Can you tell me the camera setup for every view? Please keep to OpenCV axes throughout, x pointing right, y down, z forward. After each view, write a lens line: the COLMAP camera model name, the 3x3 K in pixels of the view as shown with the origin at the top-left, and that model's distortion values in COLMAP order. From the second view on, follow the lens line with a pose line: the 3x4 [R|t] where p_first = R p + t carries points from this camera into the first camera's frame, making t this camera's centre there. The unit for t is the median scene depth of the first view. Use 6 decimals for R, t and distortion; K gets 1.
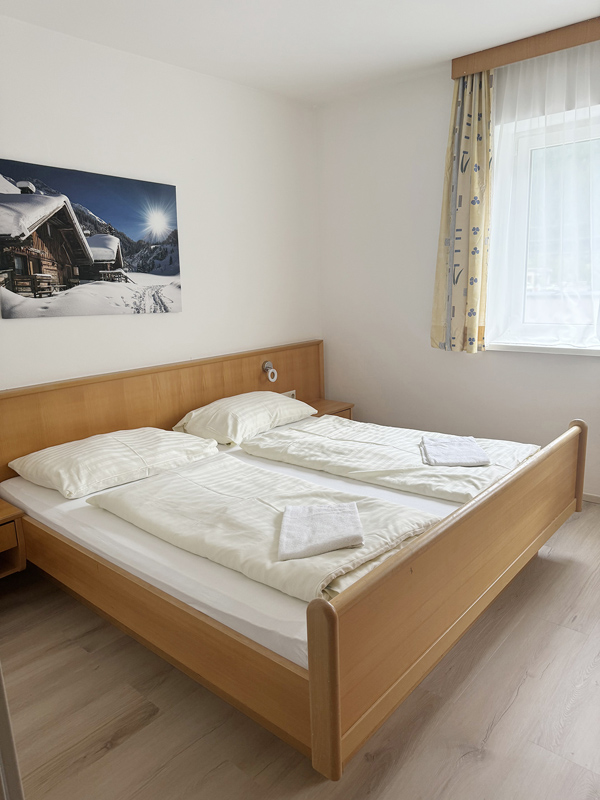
lens RADIAL K [[561.5, 0, 301.7], [0, 561.5, 405.0], [0, 0, 1]] dist [0.081738, -0.113546]
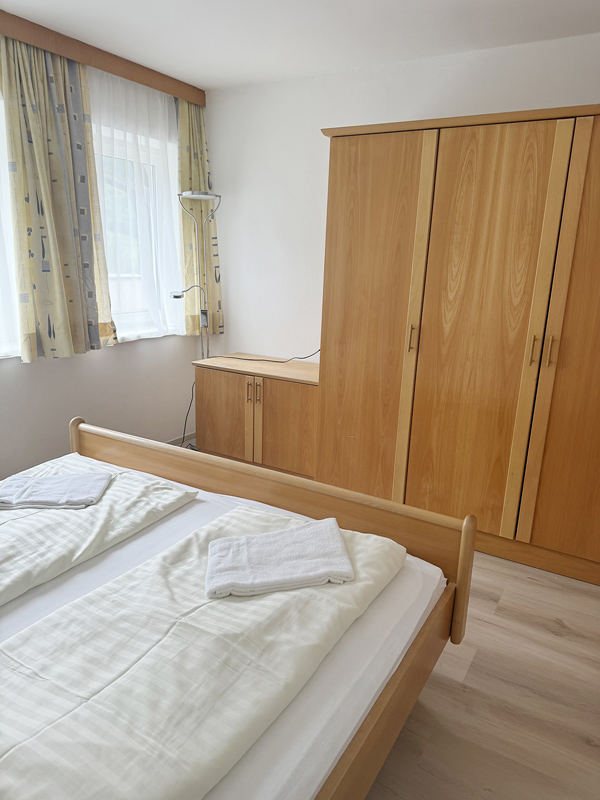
lens RADIAL K [[561.5, 0, 301.7], [0, 561.5, 405.0], [0, 0, 1]] dist [0.081738, -0.113546]
pose [[-0.166295, -0.231017, 0.958633, -0.655879], [0.196830, 0.944828, 0.261835, -0.211951], [-0.966232, 0.232230, -0.111649, 0.815766]]
